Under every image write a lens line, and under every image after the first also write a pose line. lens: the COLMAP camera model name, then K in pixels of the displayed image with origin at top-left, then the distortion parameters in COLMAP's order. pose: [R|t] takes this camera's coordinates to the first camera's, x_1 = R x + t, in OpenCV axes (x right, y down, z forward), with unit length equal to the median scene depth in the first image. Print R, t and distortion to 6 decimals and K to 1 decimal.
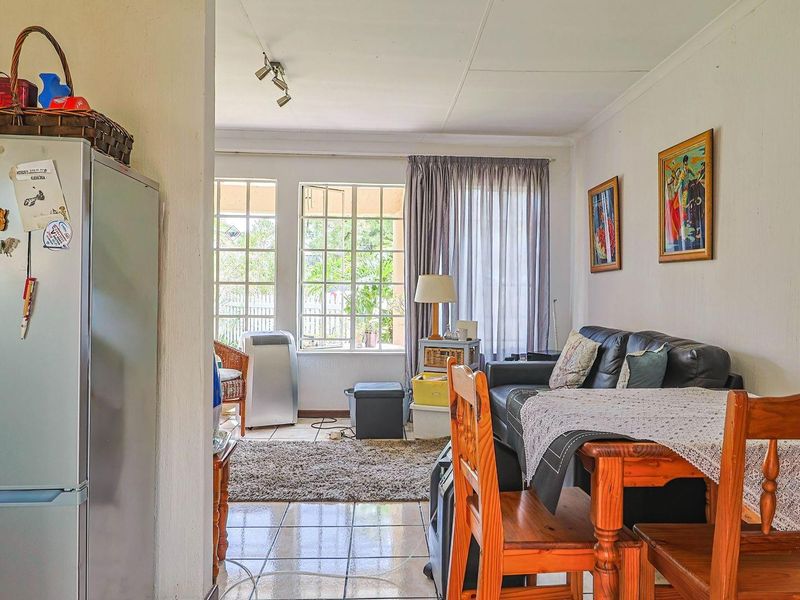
lens RADIAL K [[601.4, 0, 405.7], [0, 601.4, 297.0], [0, 0, 1]] dist [-0.002569, 0.005178]
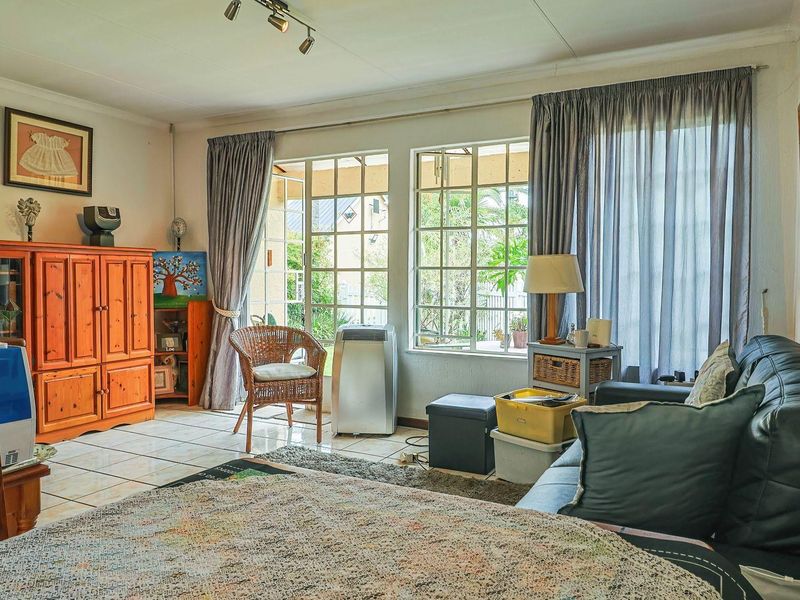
lens RADIAL K [[601.4, 0, 402.8], [0, 601.4, 294.8], [0, 0, 1]] dist [-0.002569, 0.005178]
pose [[0.861492, 0.008468, -0.507700, 0.248473], [-0.000165, 0.999866, 0.016396, -0.000372], [0.507771, -0.014042, 0.861378, 0.270136]]
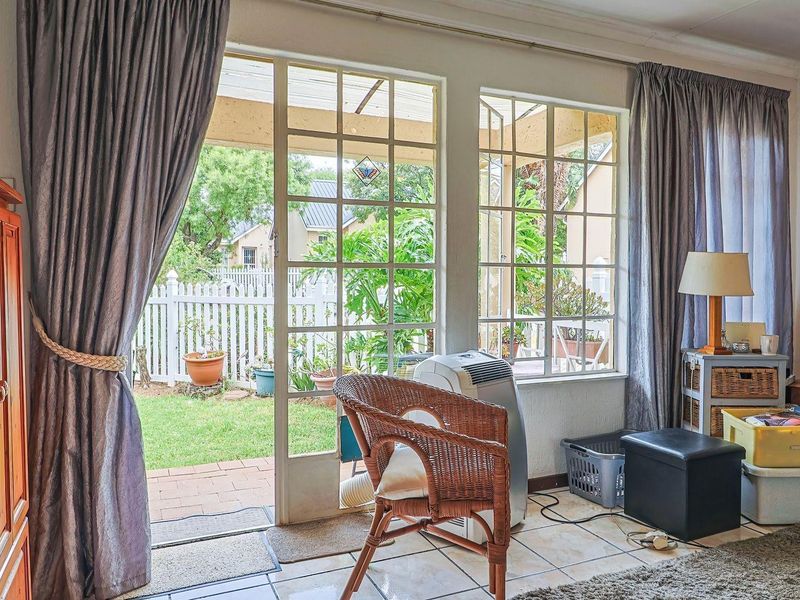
lens RADIAL K [[601.4, 0, 407.1], [0, 601.4, 294.6], [0, 0, 1]] dist [-0.002569, 0.005178]
pose [[0.931915, -0.018248, 0.362218, -0.456427], [0.011596, 0.999722, 0.020531, -0.007905], [-0.362492, -0.014933, 0.931867, 0.502900]]
